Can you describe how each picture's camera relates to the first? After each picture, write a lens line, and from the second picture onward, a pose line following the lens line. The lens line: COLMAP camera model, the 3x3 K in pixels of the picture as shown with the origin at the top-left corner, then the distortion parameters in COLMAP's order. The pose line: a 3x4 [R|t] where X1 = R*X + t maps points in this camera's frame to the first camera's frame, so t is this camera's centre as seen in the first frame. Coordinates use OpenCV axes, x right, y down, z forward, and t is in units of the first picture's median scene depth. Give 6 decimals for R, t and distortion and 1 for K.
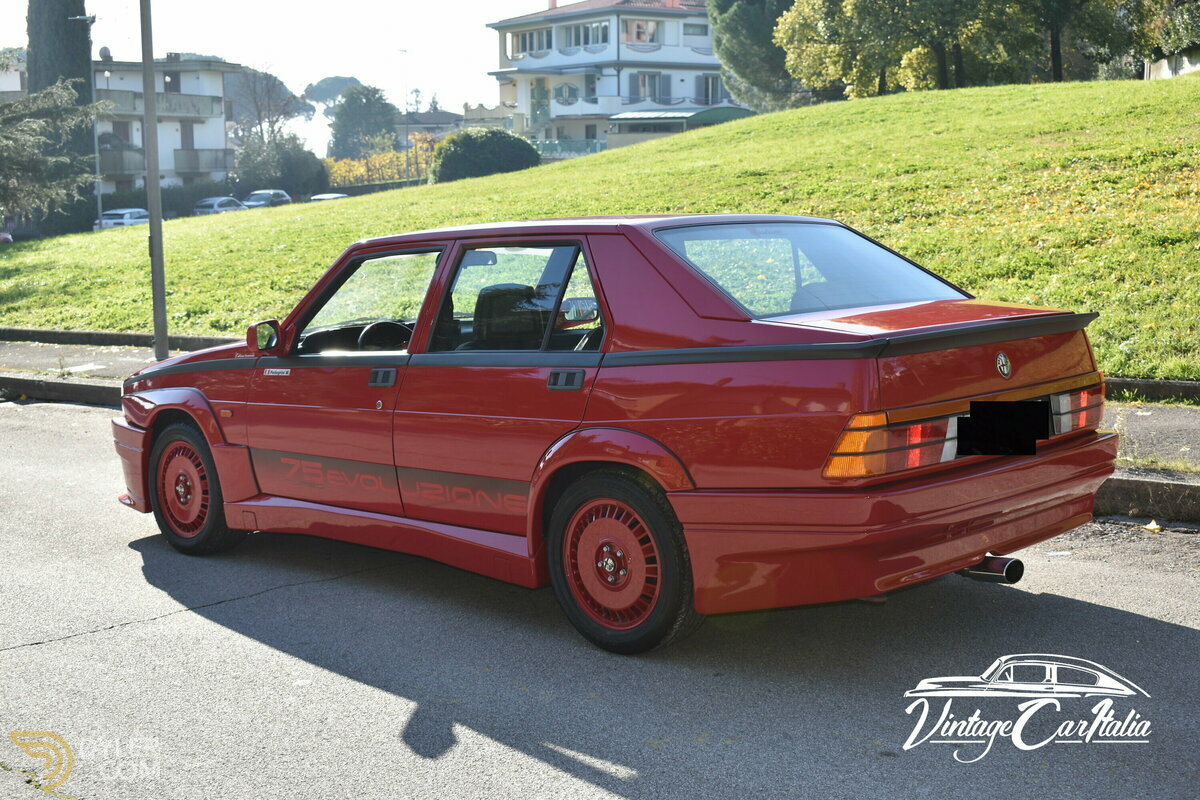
lens RADIAL K [[1553.8, 0, 599.1], [0, 1553.8, 402.3], [0, 0, 1]] dist [-0.045356, 0.000000]
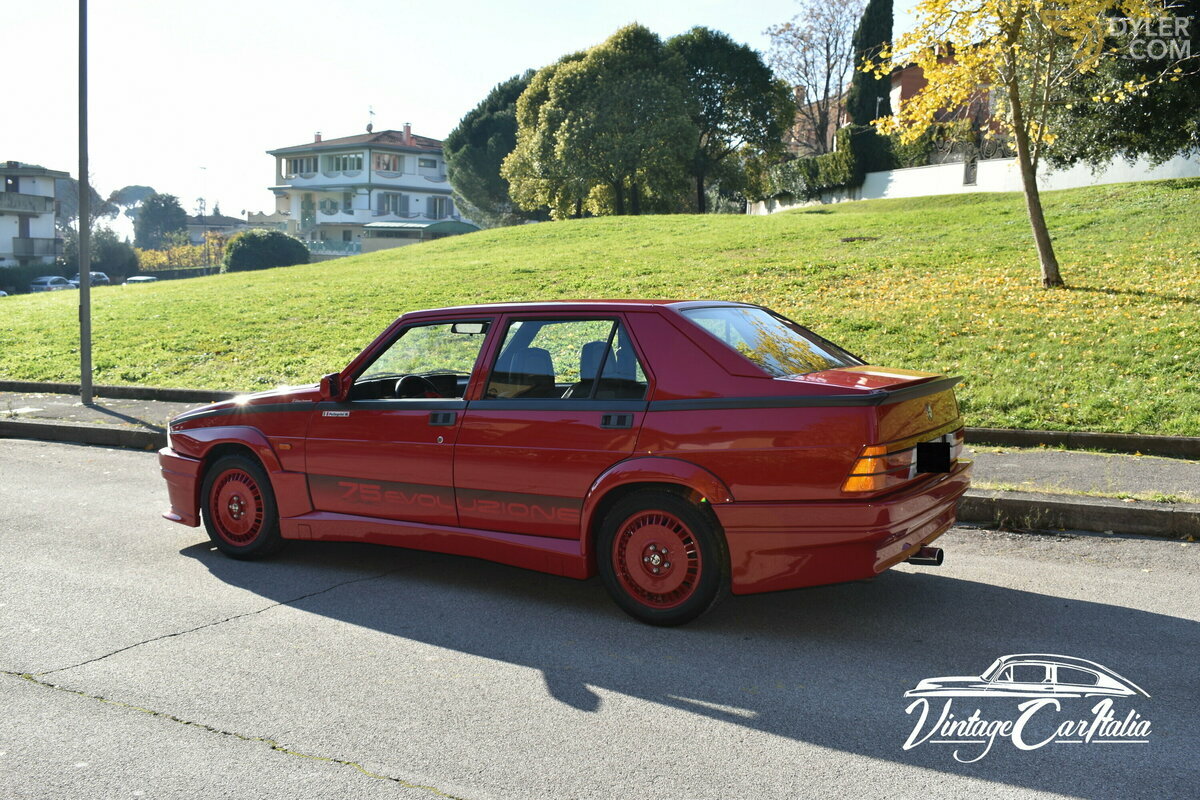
lens RADIAL K [[1151.9, 0, 605.2], [0, 1151.9, 401.6], [0, 0, 1]] dist [-0.074478, 0.000000]
pose [[0.972500, 0.009391, 0.232713, -0.084326], [-0.001485, 0.999416, -0.034128, 0.000851], [-0.232897, 0.032844, 0.971947, 0.014855]]
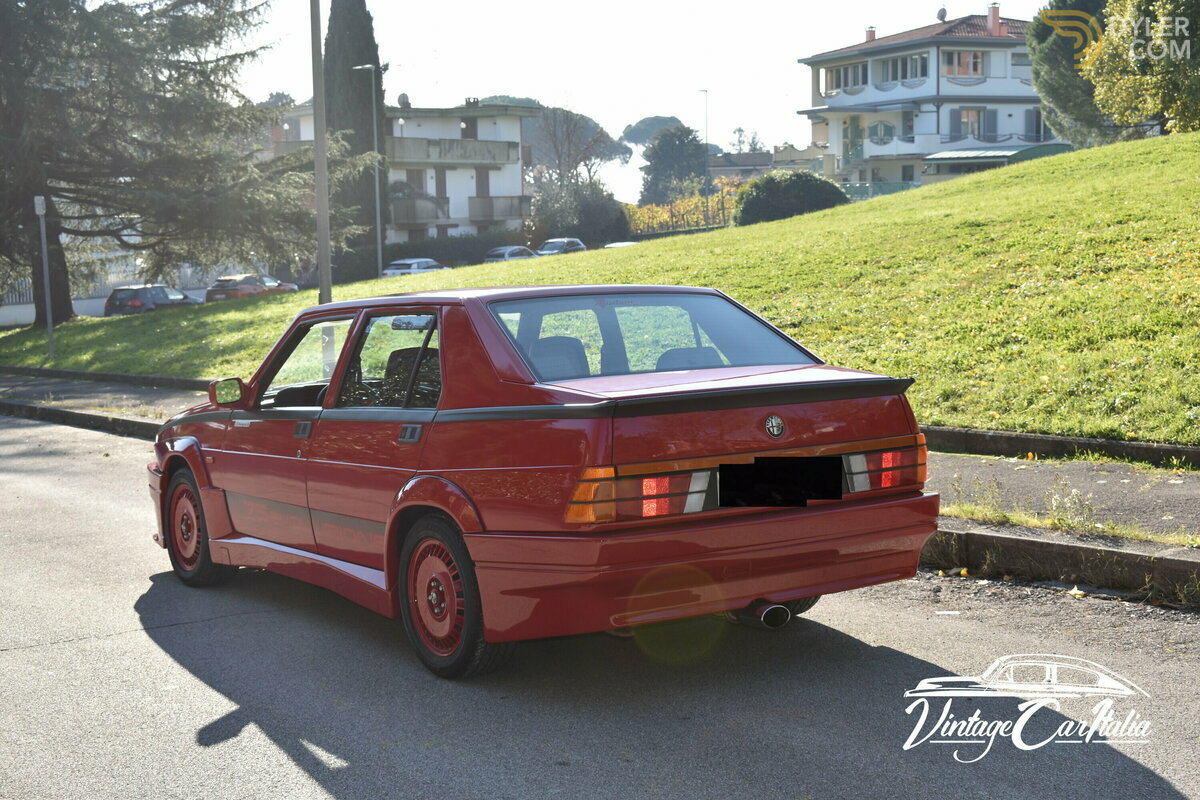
lens RADIAL K [[1691.8, 0, 592.1], [0, 1691.8, 395.1], [0, 0, 1]] dist [-0.030353, 0.000000]
pose [[0.976919, 0.011398, -0.213305, 0.120219], [-0.020153, 0.999039, -0.038914, 0.000847], [0.212657, 0.042315, 0.976210, -0.057877]]
